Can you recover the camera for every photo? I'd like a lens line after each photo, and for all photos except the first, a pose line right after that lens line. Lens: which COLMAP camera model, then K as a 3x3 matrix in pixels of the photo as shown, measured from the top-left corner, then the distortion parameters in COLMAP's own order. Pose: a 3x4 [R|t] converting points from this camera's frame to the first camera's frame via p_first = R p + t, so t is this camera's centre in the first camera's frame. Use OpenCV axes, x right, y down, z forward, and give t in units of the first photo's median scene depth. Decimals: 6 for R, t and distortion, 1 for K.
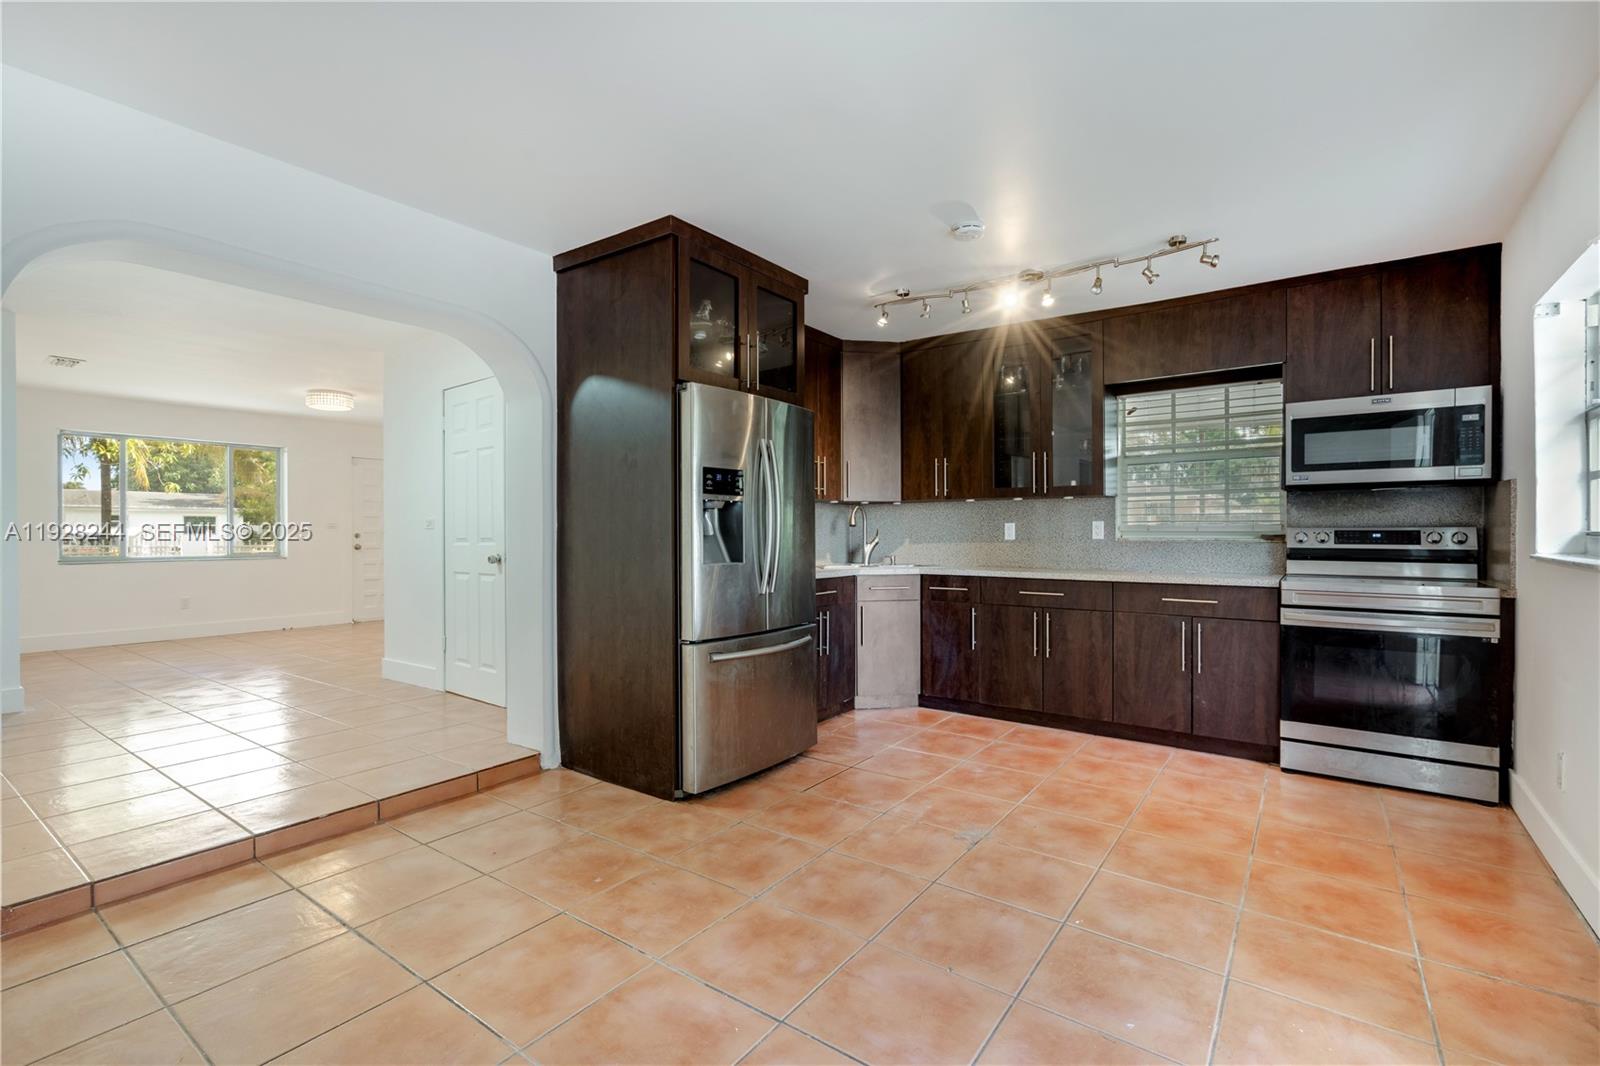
lens RADIAL K [[725.7, 0, 802.4], [0, 725.7, 532.8], [0, 0, 1]] dist [-0.006778, 0.002630]
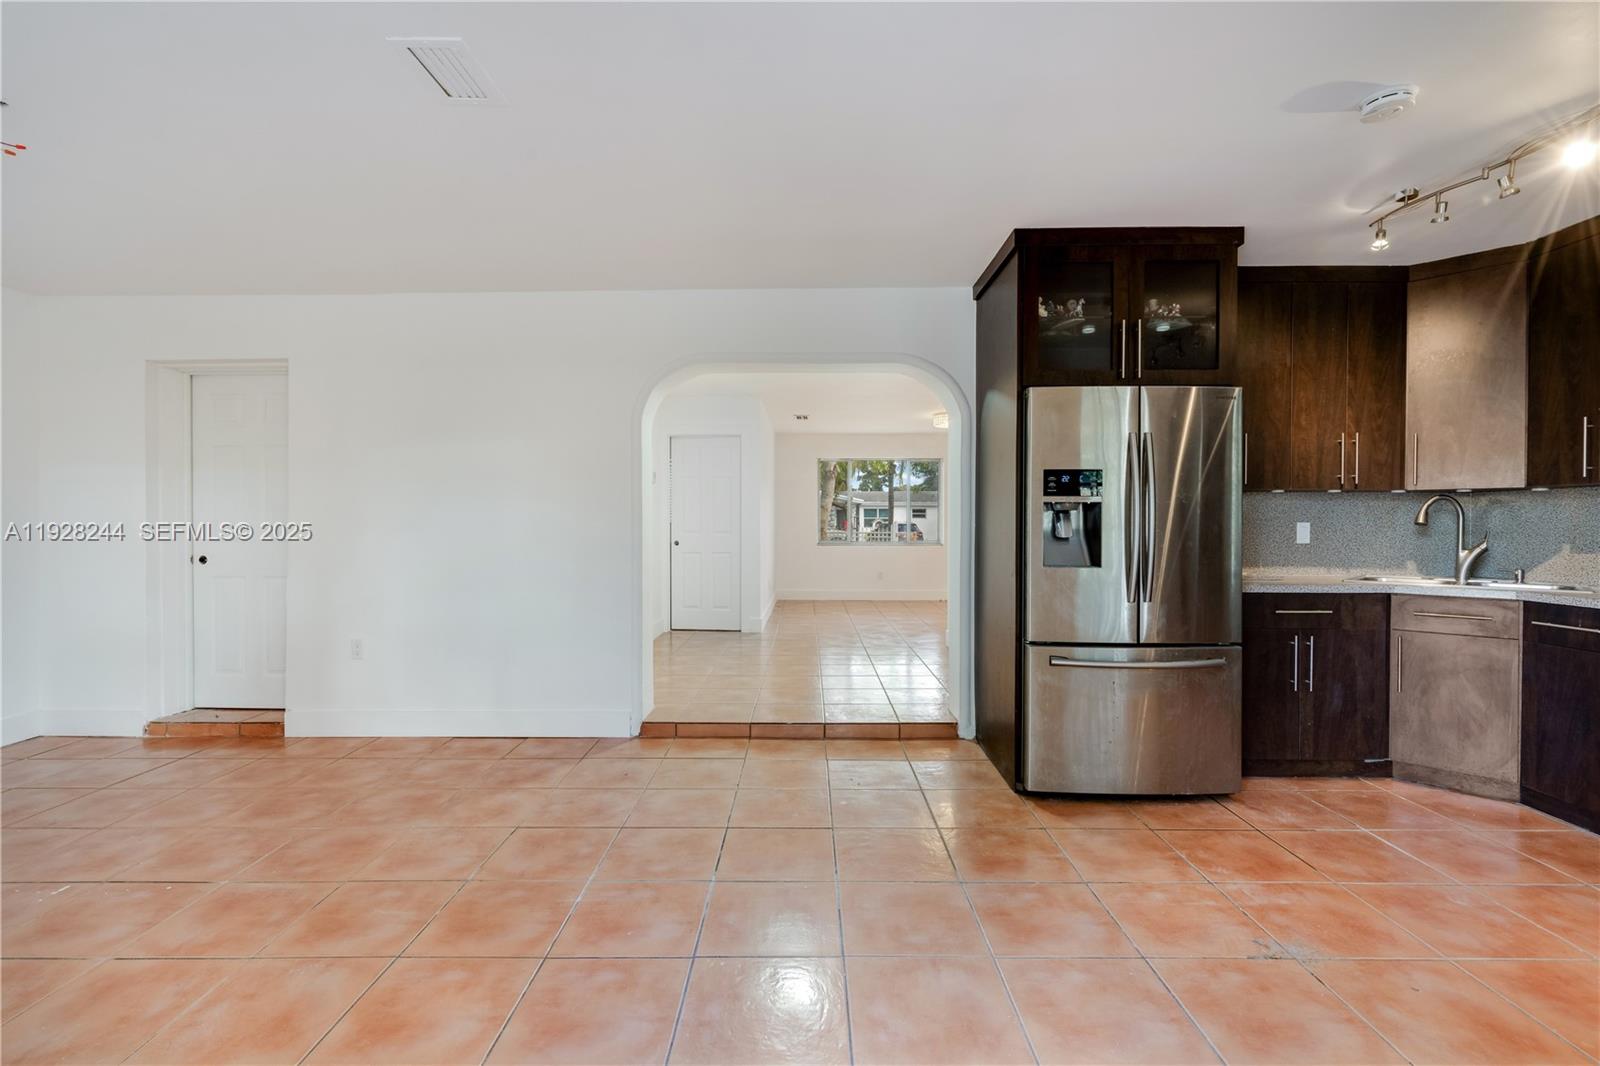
lens RADIAL K [[725.7, 0, 796.8], [0, 725.7, 530.6], [0, 0, 1]] dist [-0.006778, 0.002630]
pose [[0.569619, 0.011845, -0.821824, 0.402640], [-0.001876, 0.999912, 0.013111, -0.015645], [0.821907, -0.005926, 0.569591, 0.121615]]
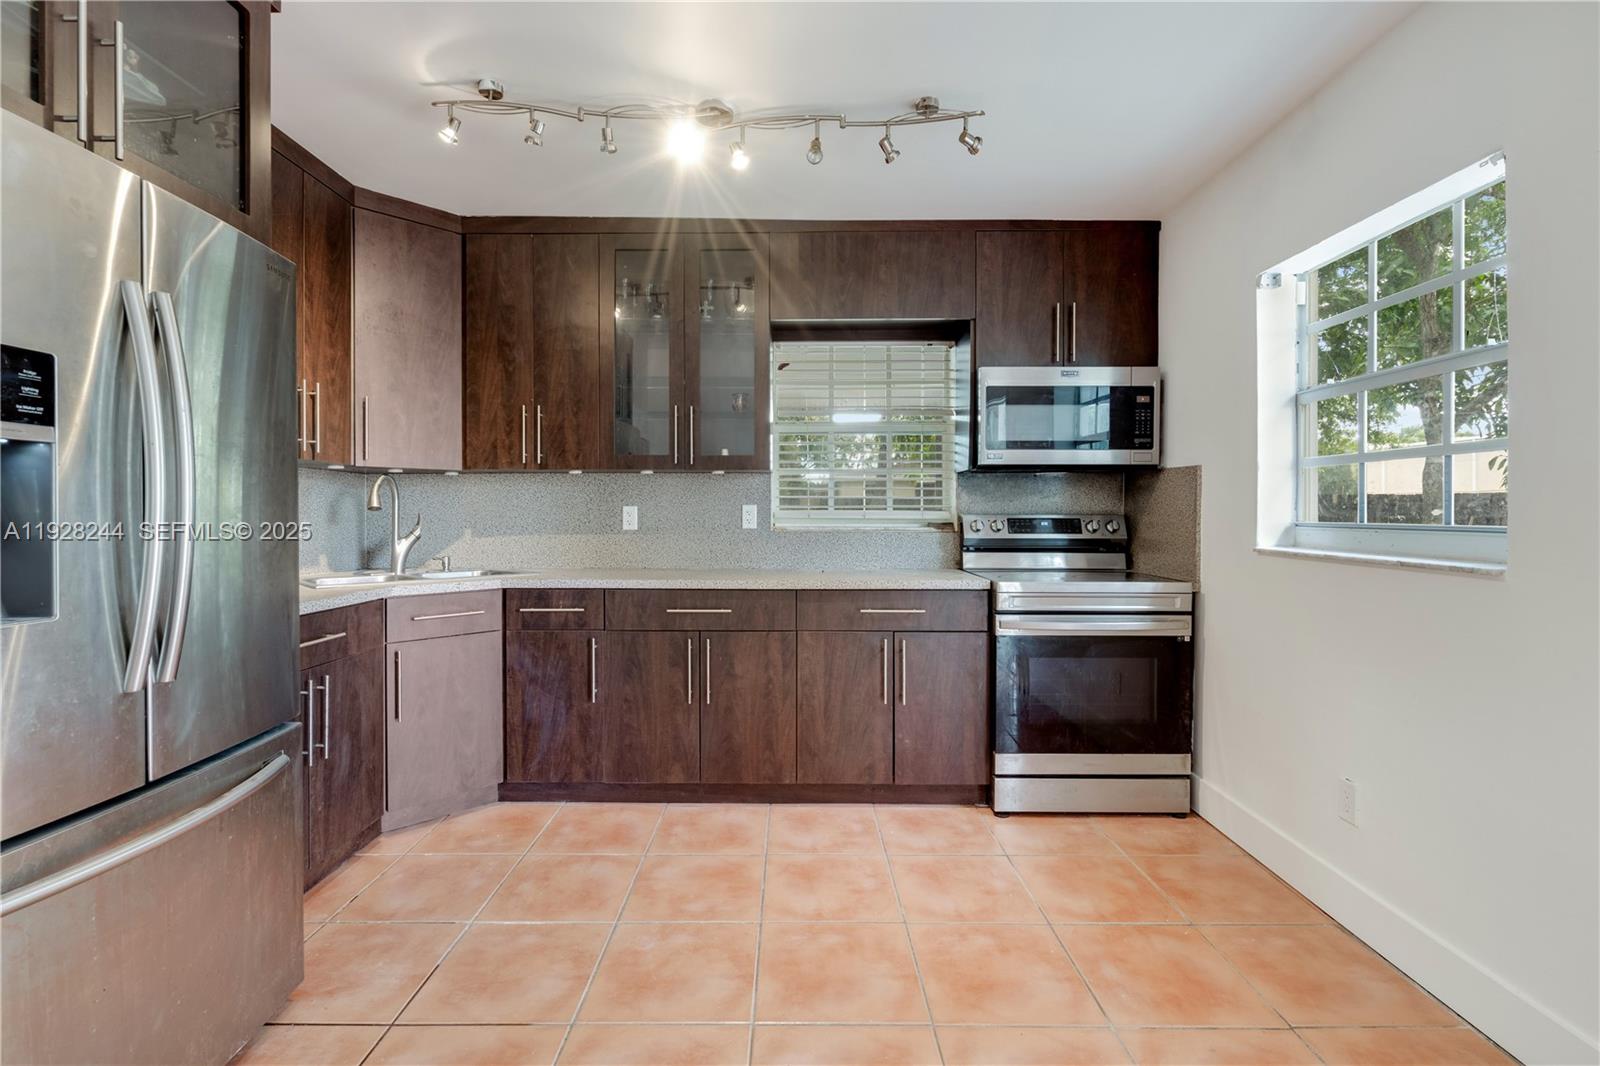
lens RADIAL K [[725.7, 0, 797.5], [0, 725.7, 515.1], [0, 0, 1]] dist [-0.006778, 0.002630]
pose [[0.810966, 0.000262, 0.585093, 0.006049], [-0.001482, 0.999998, 0.001607, -0.008124], [-0.585092, -0.002170, 0.810964, 0.437389]]
